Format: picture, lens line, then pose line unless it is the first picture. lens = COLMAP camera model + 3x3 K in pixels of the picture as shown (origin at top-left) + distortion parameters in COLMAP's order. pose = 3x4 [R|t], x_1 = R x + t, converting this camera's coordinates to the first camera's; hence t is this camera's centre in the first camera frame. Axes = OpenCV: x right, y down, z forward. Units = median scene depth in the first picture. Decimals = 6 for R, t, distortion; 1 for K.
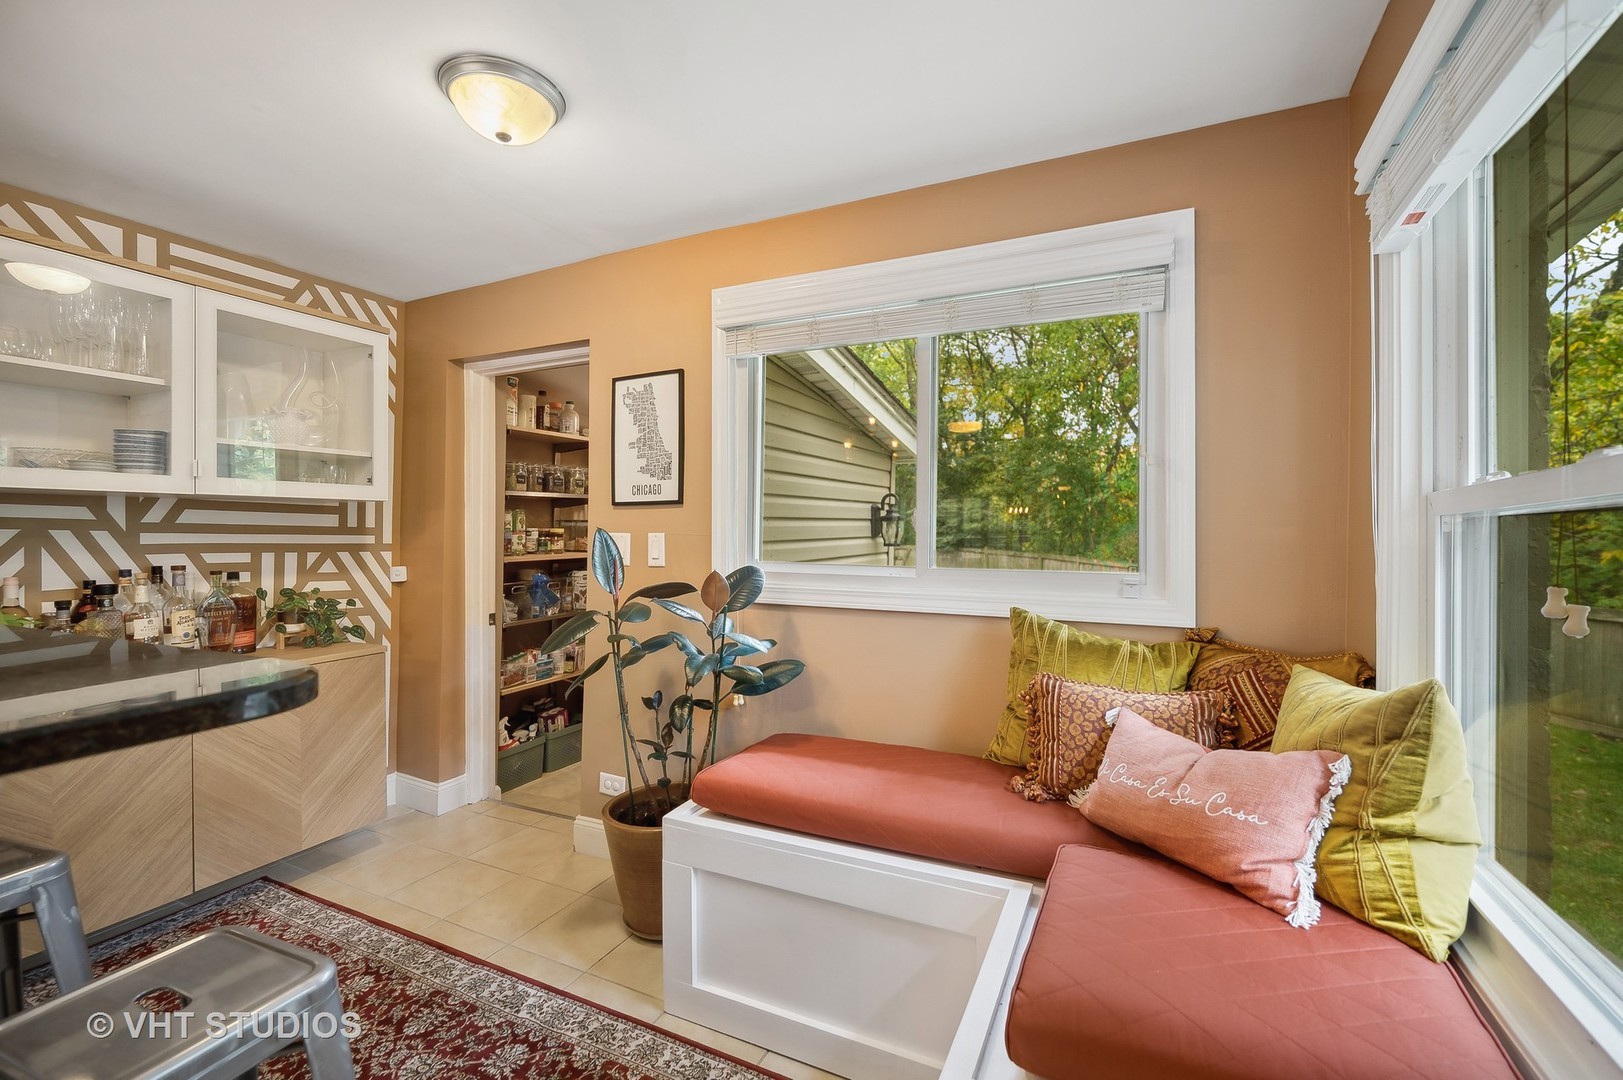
lens RADIAL K [[663.7, 0, 815.1], [0, 663.7, 565.0], [0, 0, 1]] dist [0.000165, 0.000009]
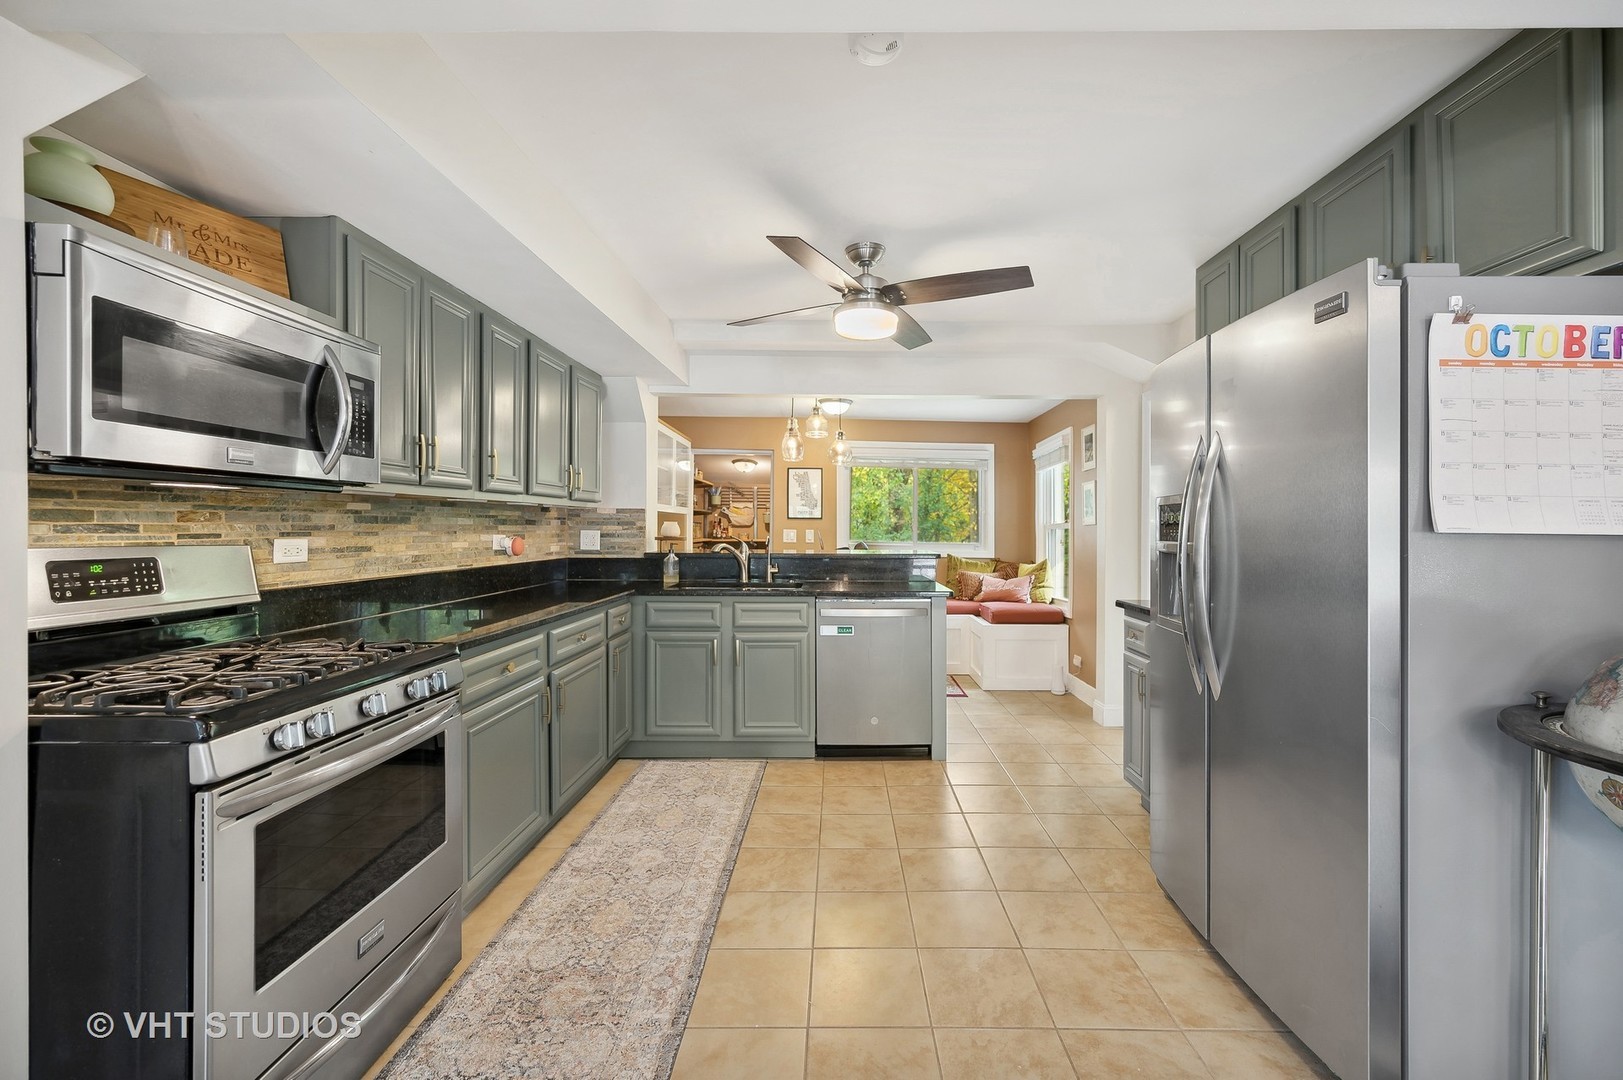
lens RADIAL K [[663.7, 0, 815.1], [0, 663.7, 565.0], [0, 0, 1]] dist [0.000165, 0.000009]
pose [[0.896822, 0.008135, 0.442316, -1.987981], [0.009385, 0.999256, -0.037406, 0.266872], [-0.442291, 0.037698, 0.896079, -1.900131]]
